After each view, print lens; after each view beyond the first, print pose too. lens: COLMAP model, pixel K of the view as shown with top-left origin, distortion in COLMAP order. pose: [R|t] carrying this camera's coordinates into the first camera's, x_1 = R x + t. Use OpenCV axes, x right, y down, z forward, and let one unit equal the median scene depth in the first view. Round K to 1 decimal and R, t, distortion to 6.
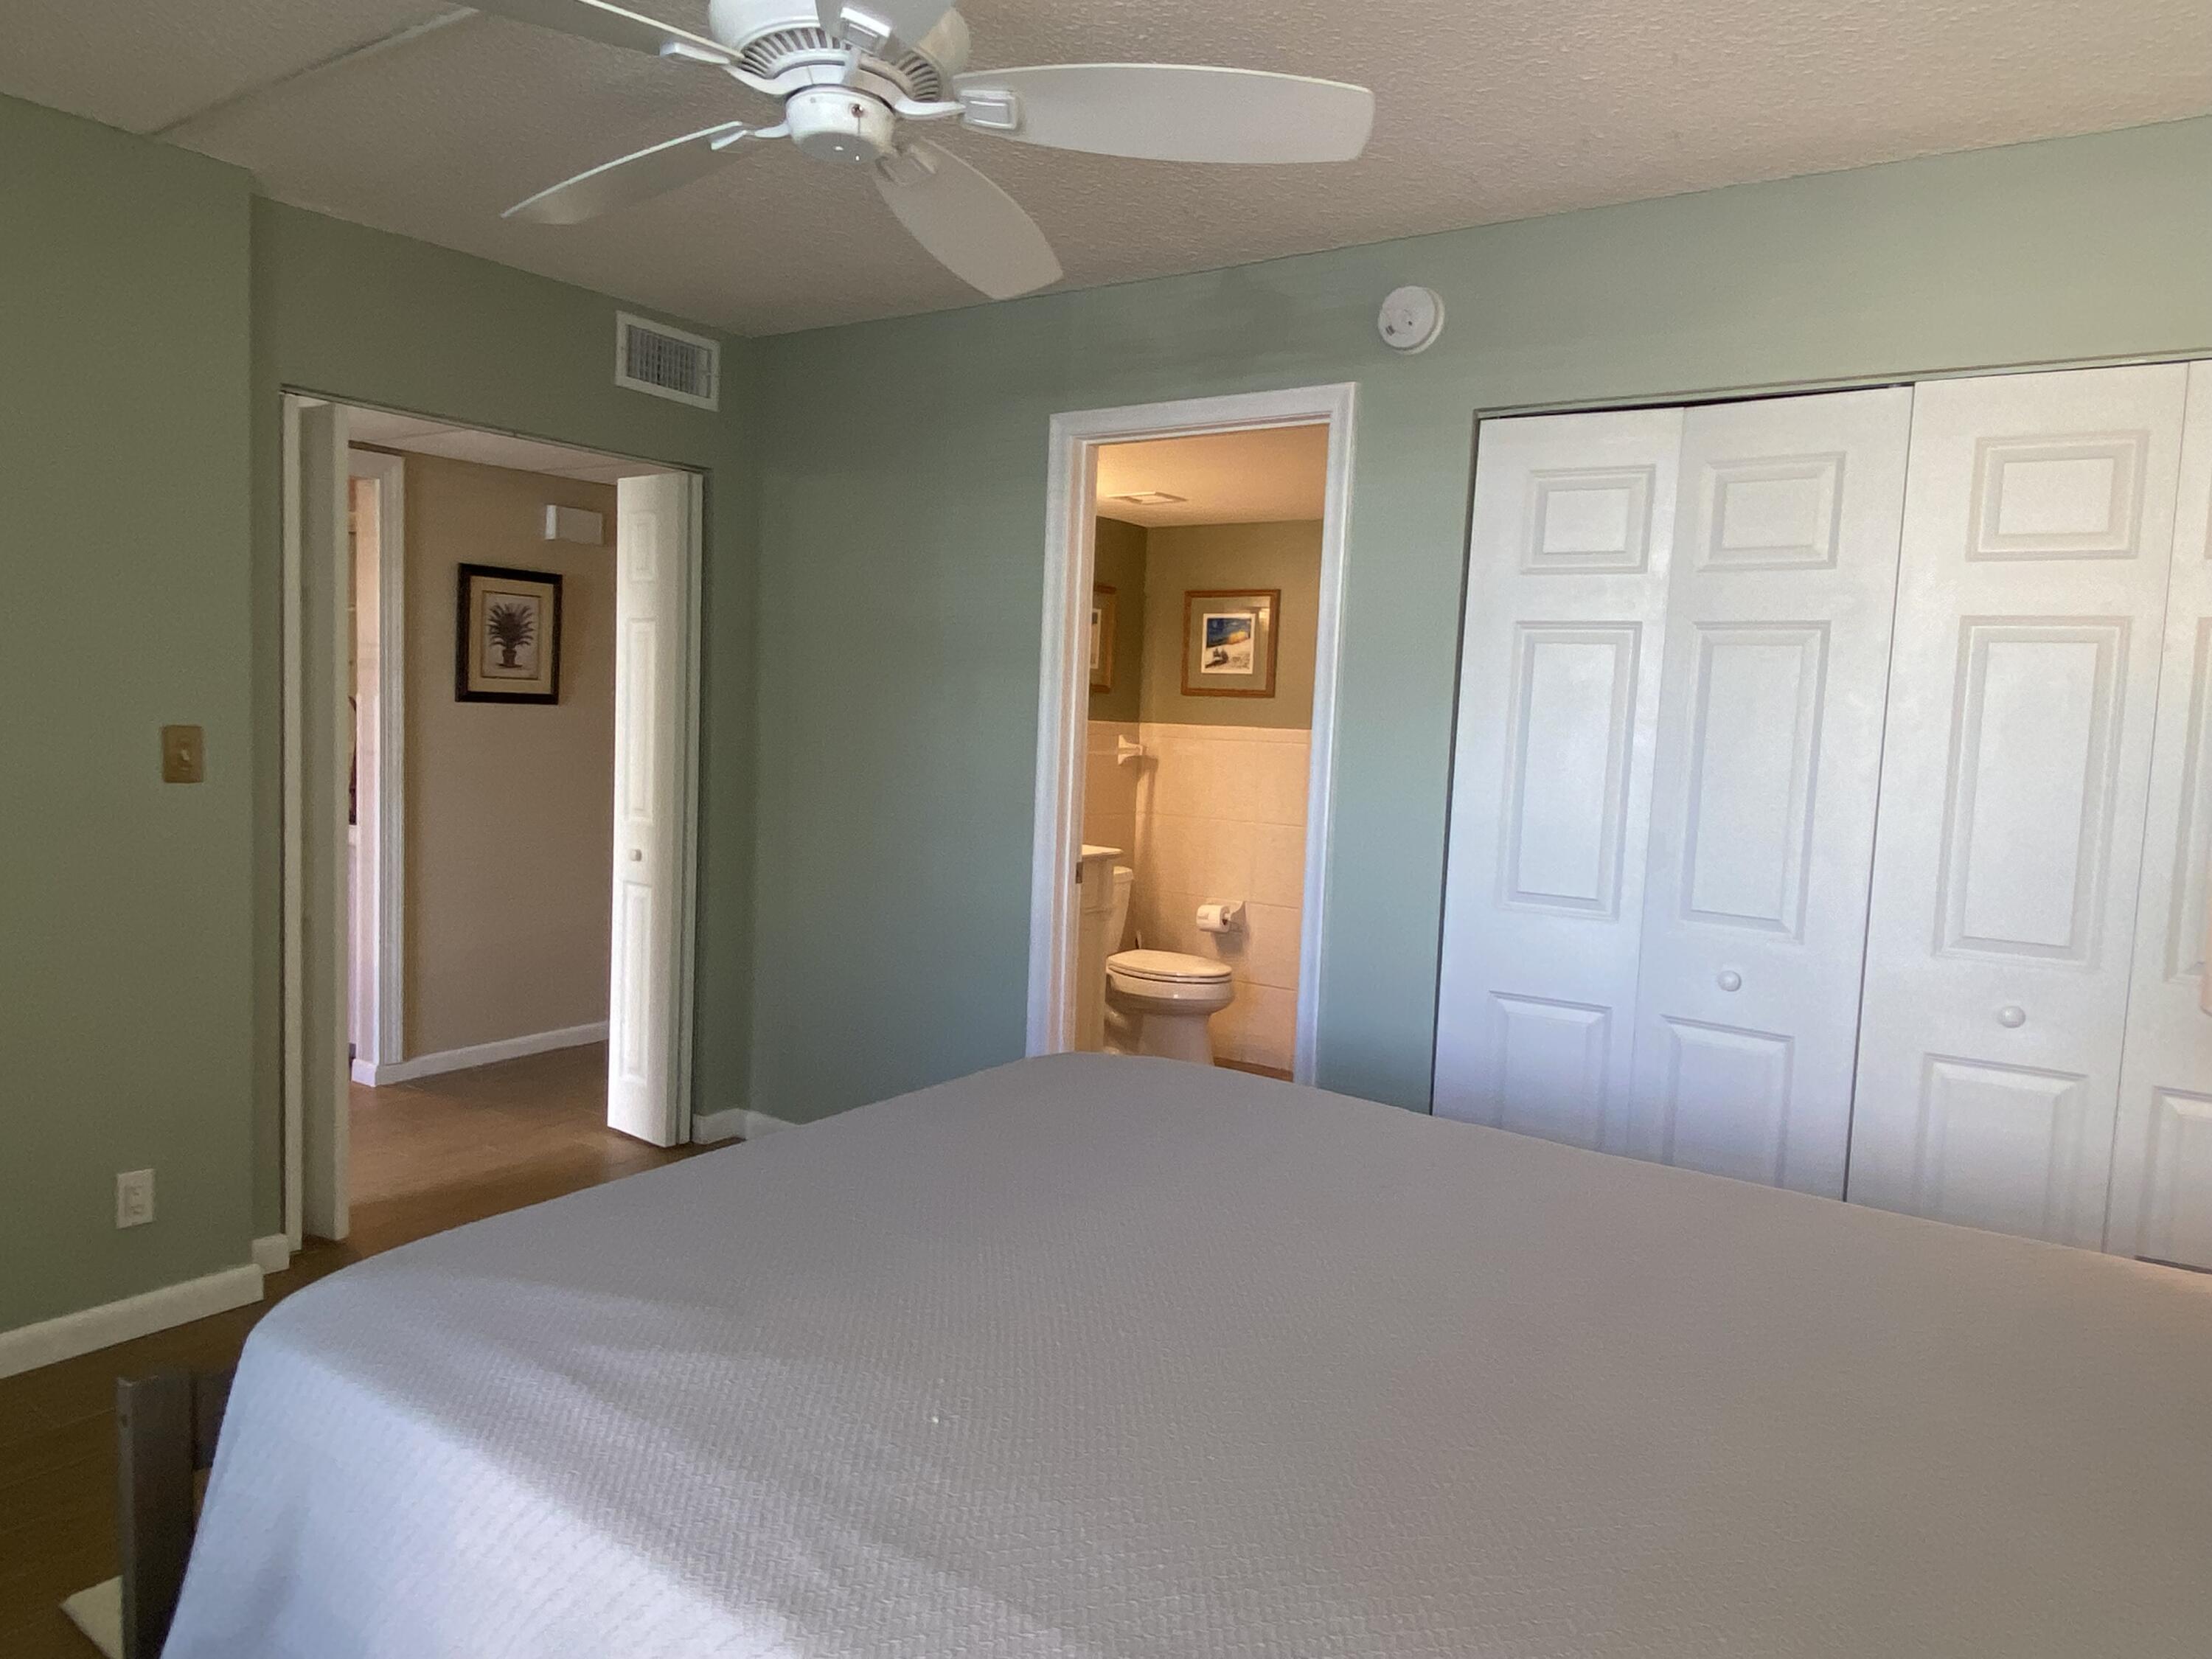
lens RADIAL K [[1435.5, 0, 1079.2], [0, 1435.5, 844.1], [0, 0, 1]] dist [0.091899, -0.110265]
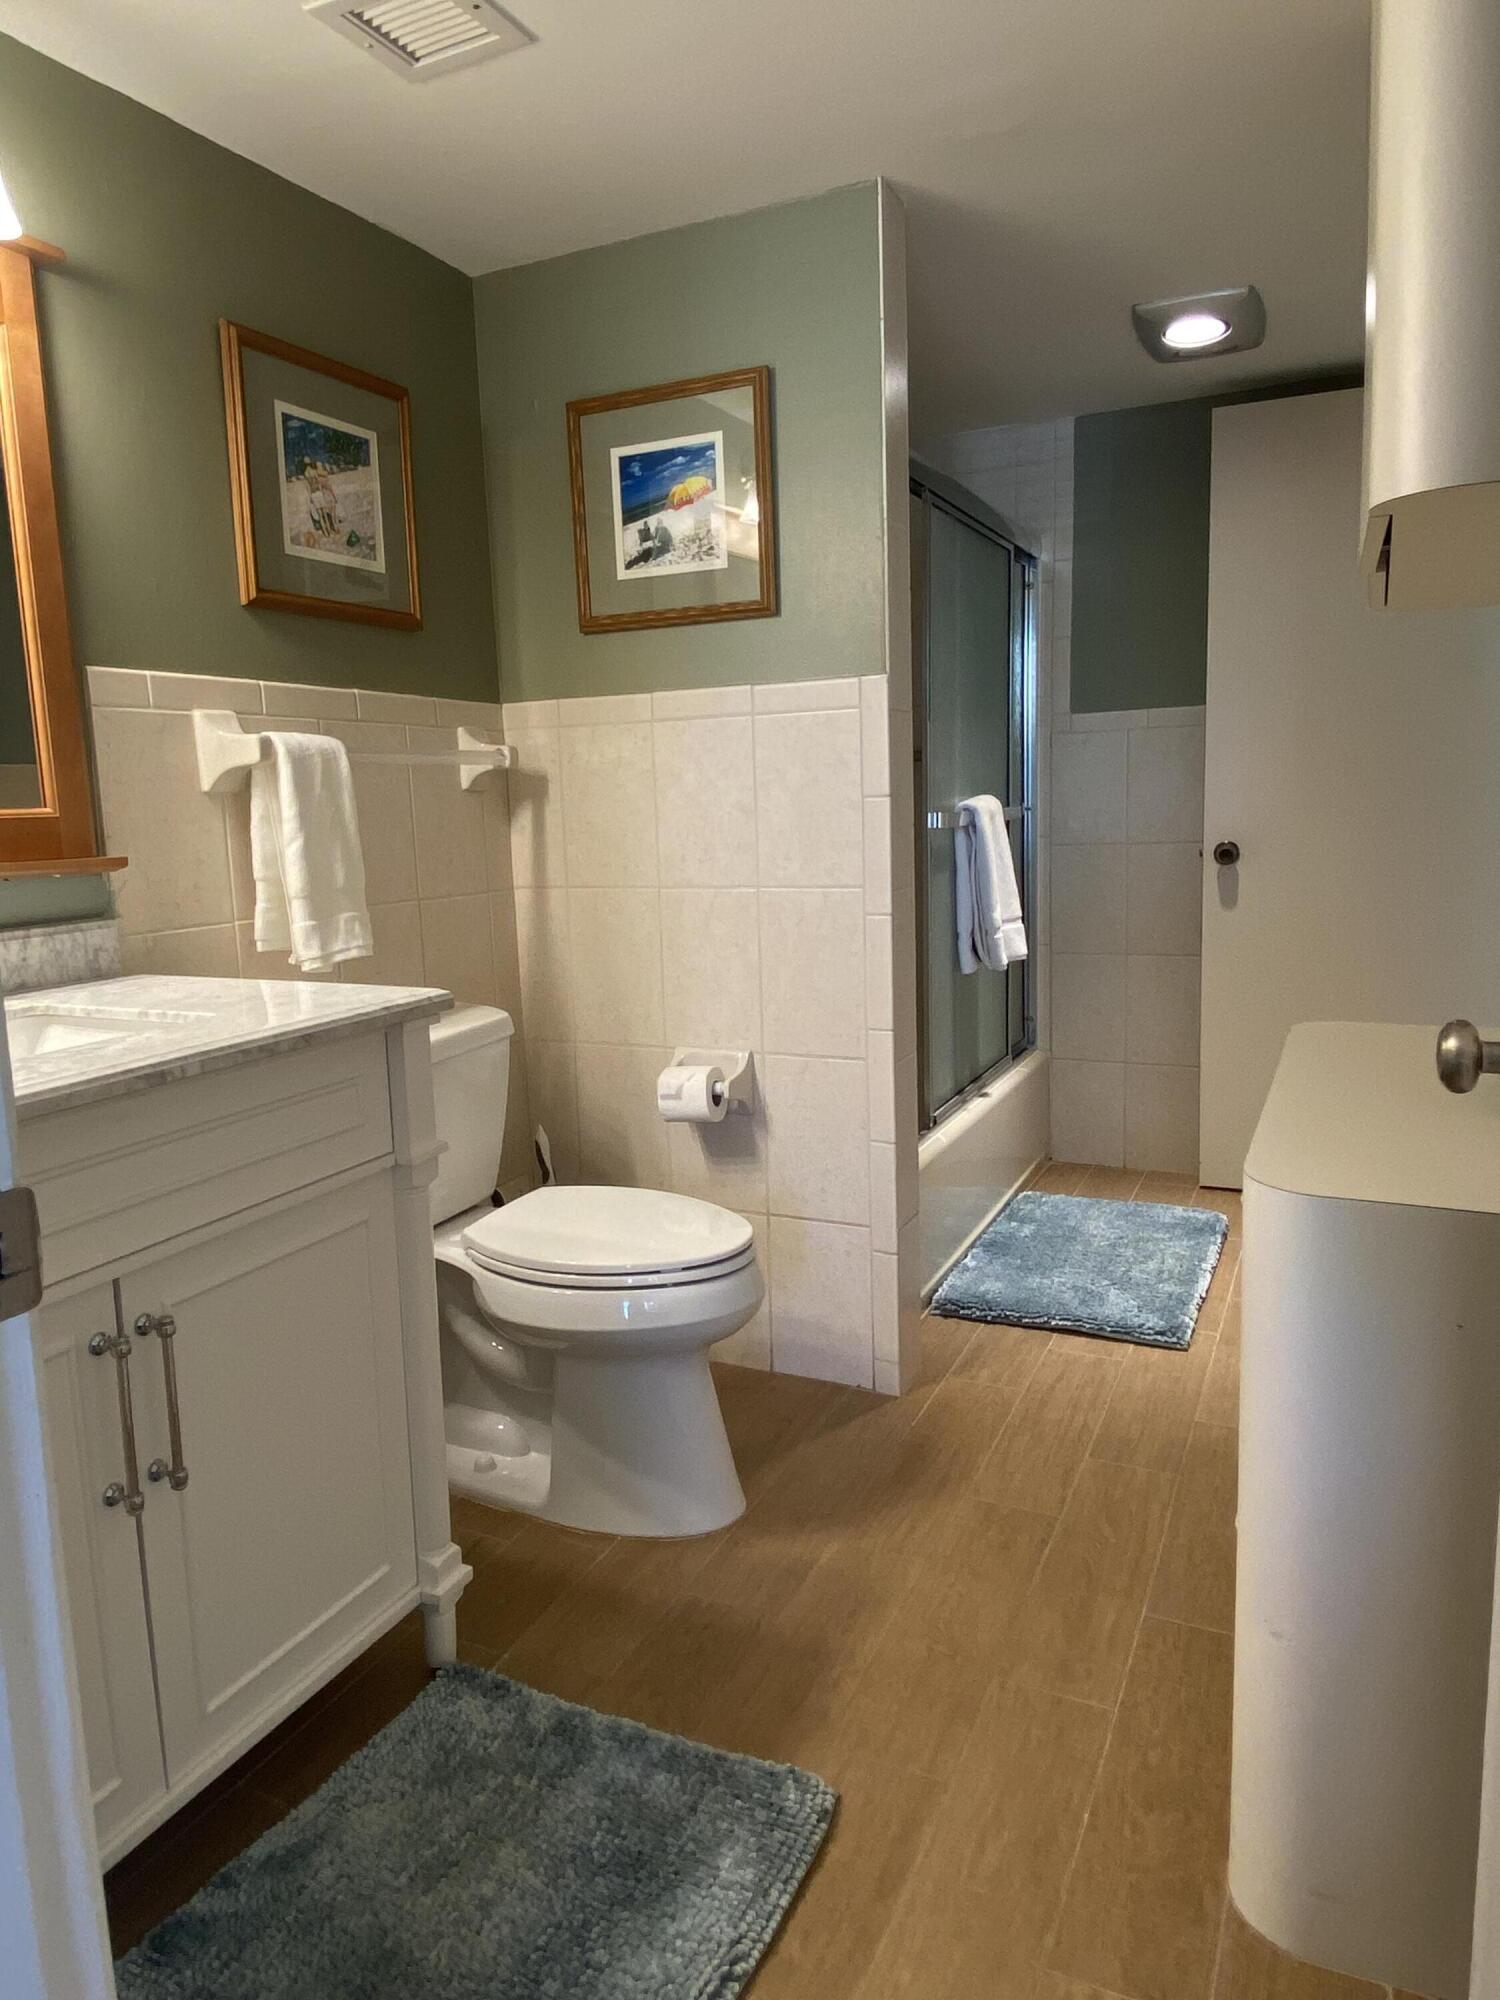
lens RADIAL K [[1297.9, 0, 750.0], [0, 1297.9, 1000.0], [0, 0, 1]] dist [0.091899, -0.110265]
pose [[0.980516, -0.097743, 0.170393, 0.040995], [0.087174, 0.993838, 0.068460, -0.007643], [-0.176035, -0.052272, 0.982995, 0.564716]]
